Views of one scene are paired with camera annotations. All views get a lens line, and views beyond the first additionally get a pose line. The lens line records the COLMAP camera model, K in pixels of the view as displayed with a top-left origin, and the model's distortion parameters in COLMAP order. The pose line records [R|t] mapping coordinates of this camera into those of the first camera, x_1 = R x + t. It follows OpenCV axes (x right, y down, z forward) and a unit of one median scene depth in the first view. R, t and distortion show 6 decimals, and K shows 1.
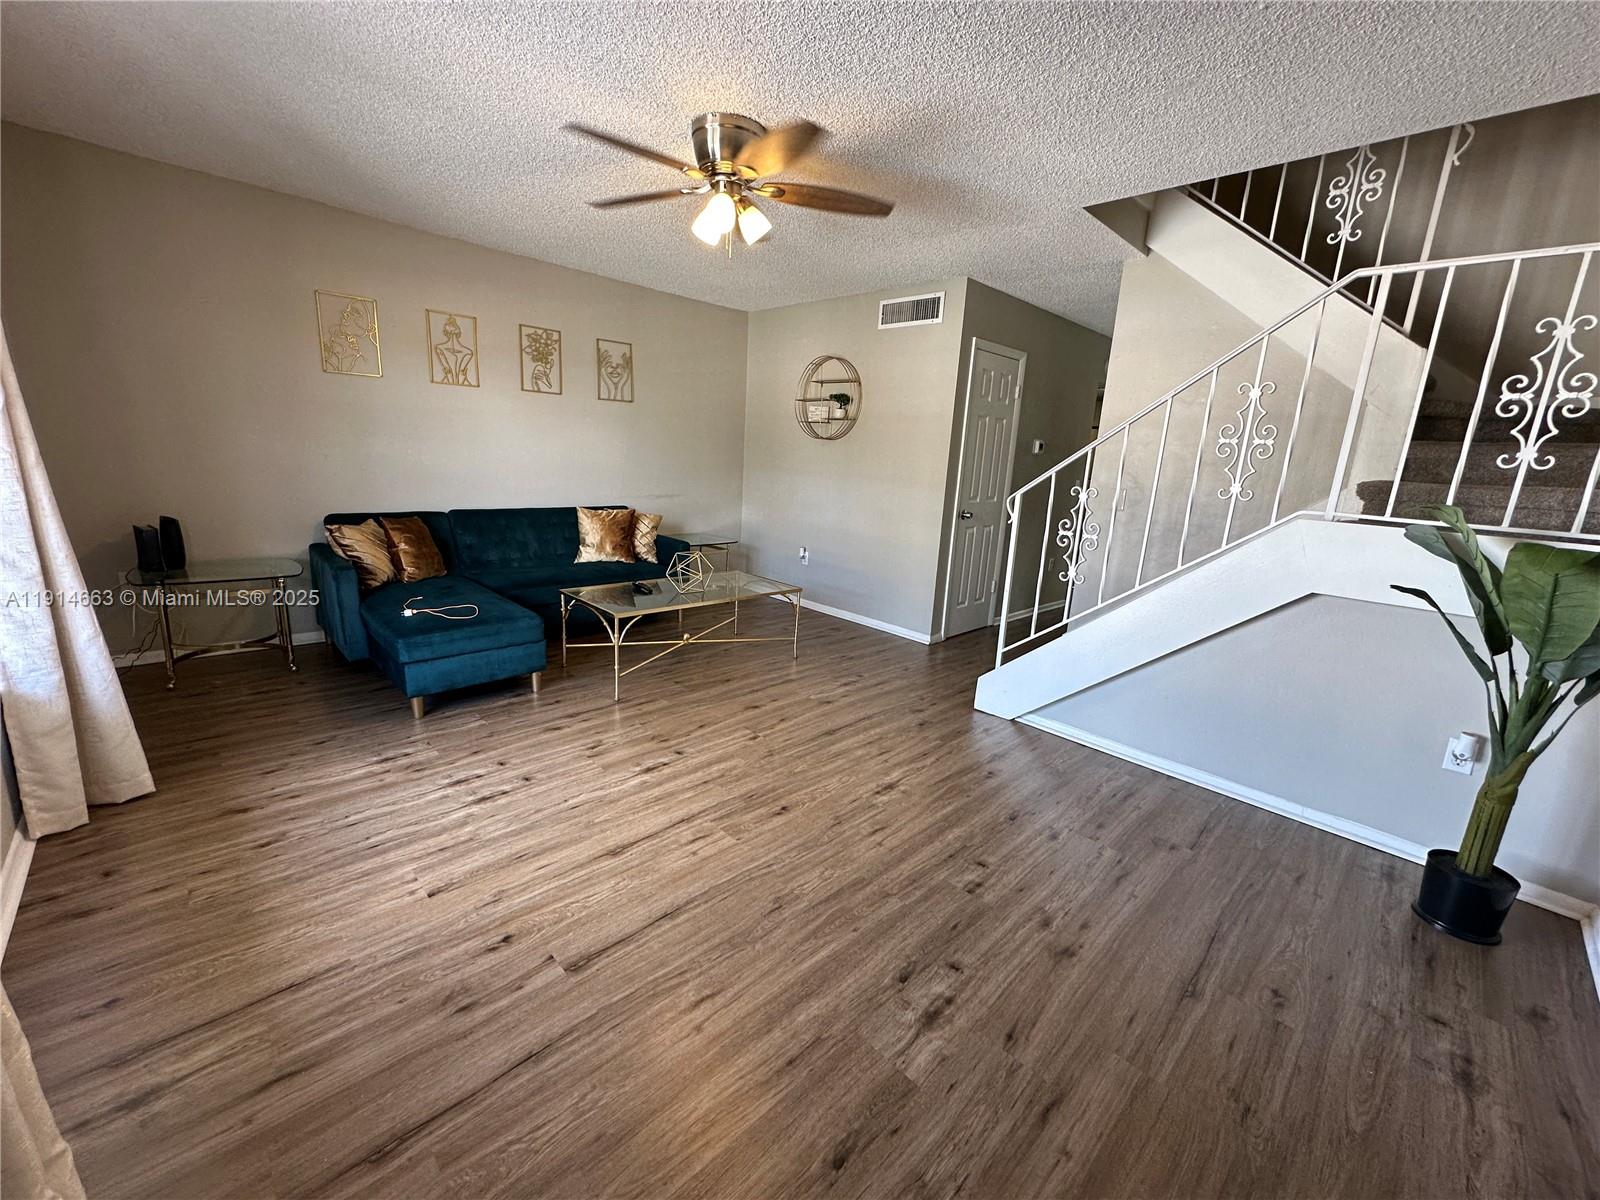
lens RADIAL K [[645.6, 0, 801.1], [0, 645.6, 598.3], [0, 0, 1]] dist [-0.002719, -0.000129]
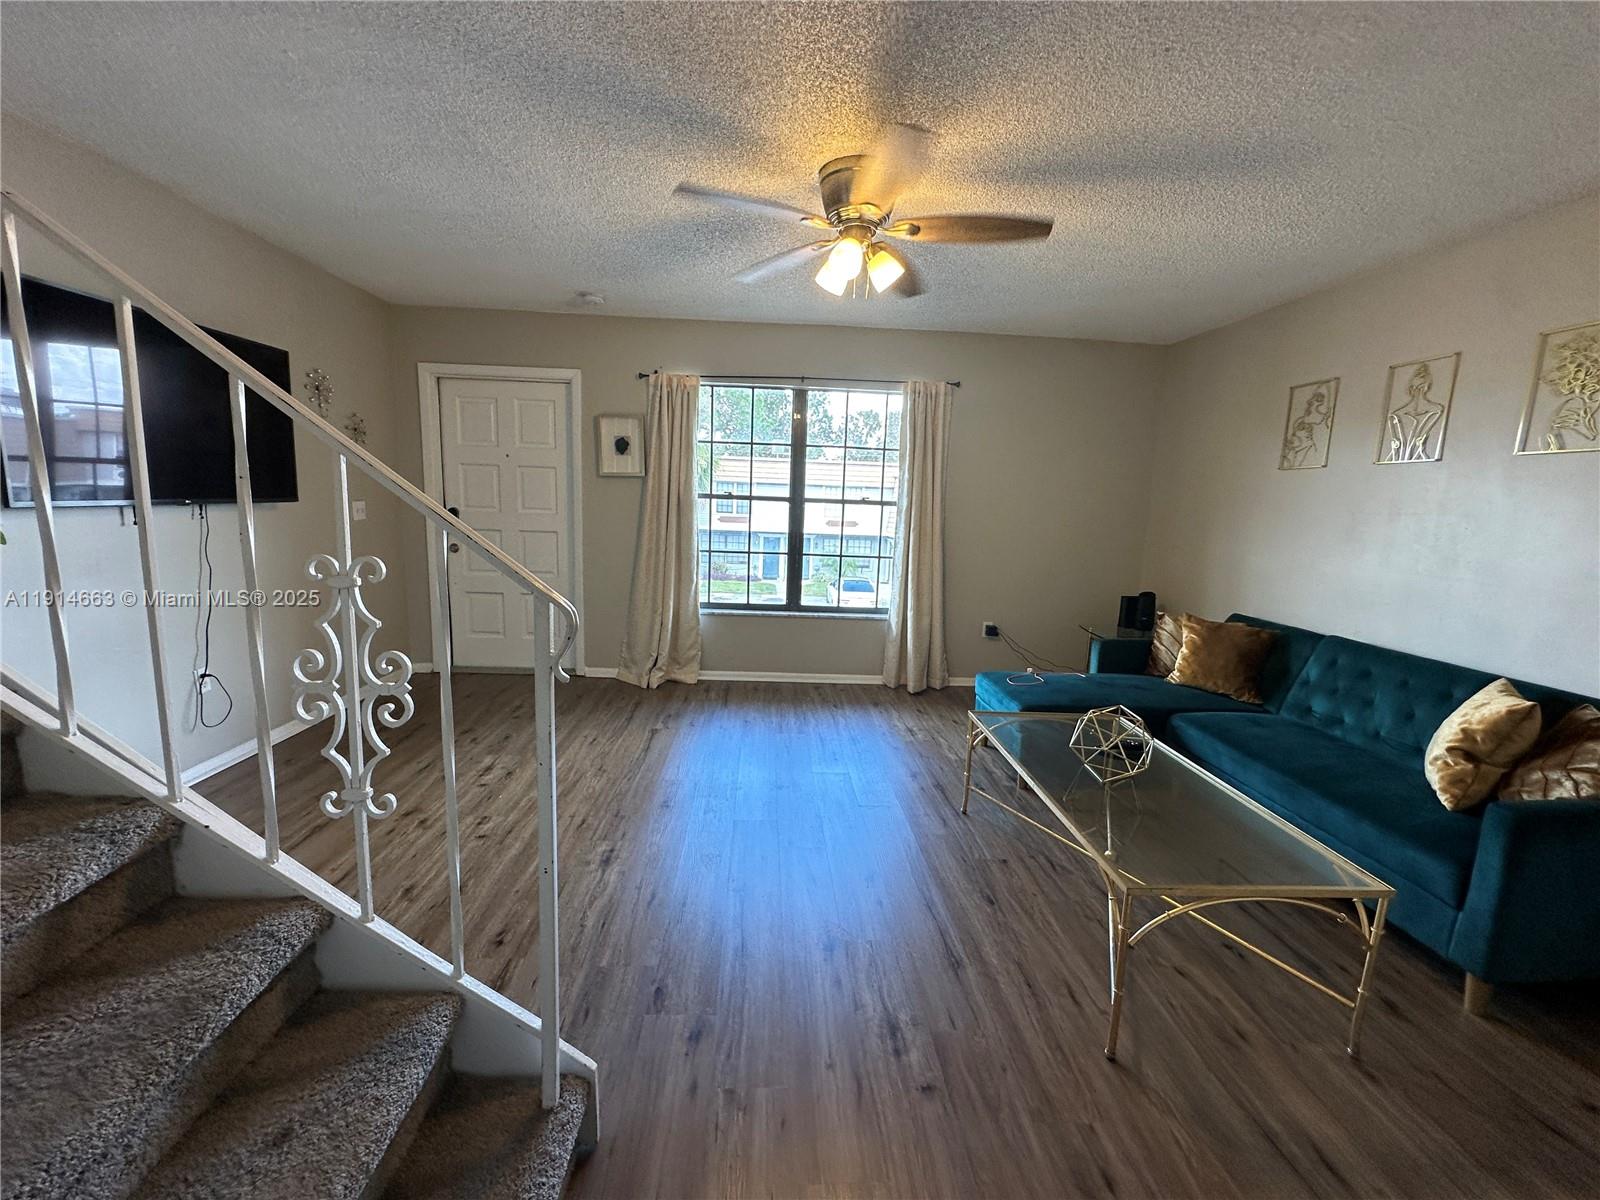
lens RADIAL K [[645.6, 0, 800.1], [0, 645.6, 595.3], [0, 0, 1]] dist [-0.002719, -0.000129]
pose [[-0.656024, 0.030863, -0.754109, 0.637195], [-0.240202, 0.938674, 0.247376, -0.350641], [0.715497, 0.343423, -0.608379, 1.637435]]
